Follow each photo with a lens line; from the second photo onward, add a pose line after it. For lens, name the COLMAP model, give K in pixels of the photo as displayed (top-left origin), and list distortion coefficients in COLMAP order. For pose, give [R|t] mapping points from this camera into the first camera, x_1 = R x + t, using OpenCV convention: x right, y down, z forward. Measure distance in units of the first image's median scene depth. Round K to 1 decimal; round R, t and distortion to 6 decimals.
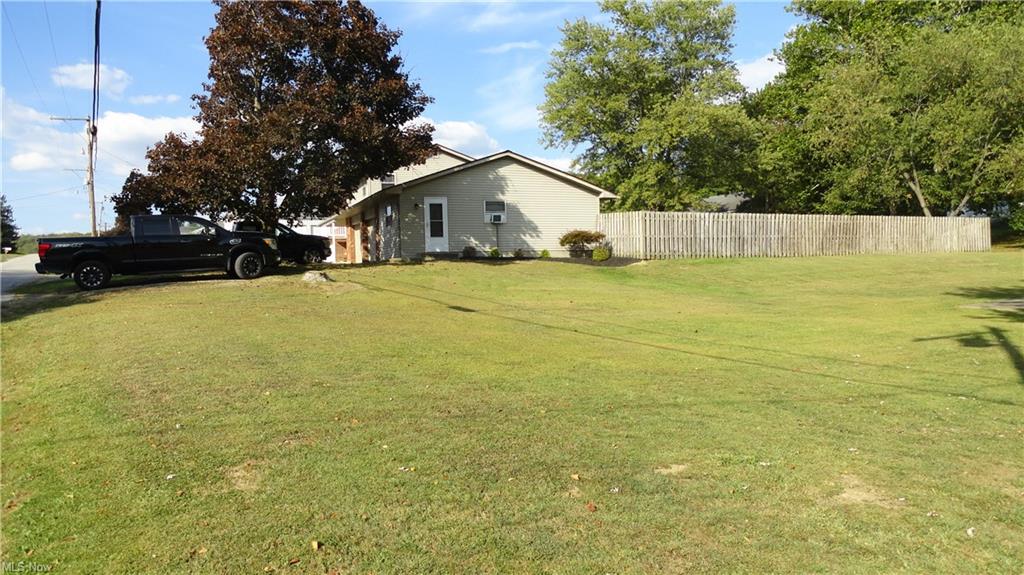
lens RADIAL K [[724.7, 0, 512.0], [0, 724.7, 287.5], [0, 0, 1]] dist [0.003101, 0.001439]
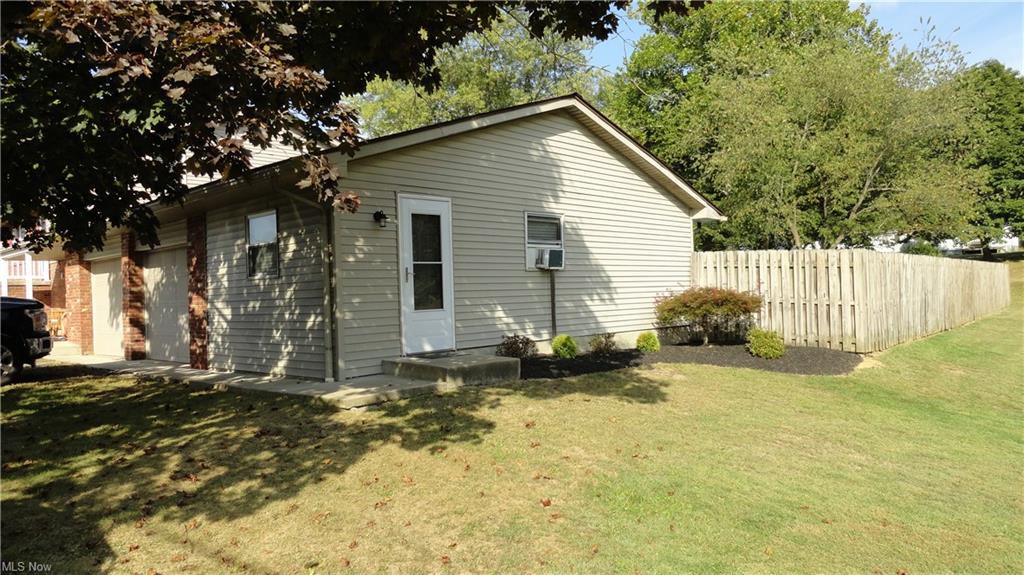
lens RADIAL K [[724.7, 0, 512.0], [0, 724.7, 287.5], [0, 0, 1]] dist [0.003101, 0.001439]
pose [[0.925737, 0.003142, 0.378155, -0.190843], [0.015221, 0.998846, -0.045560, -0.061502], [-0.377861, 0.047932, 0.924621, 0.638731]]
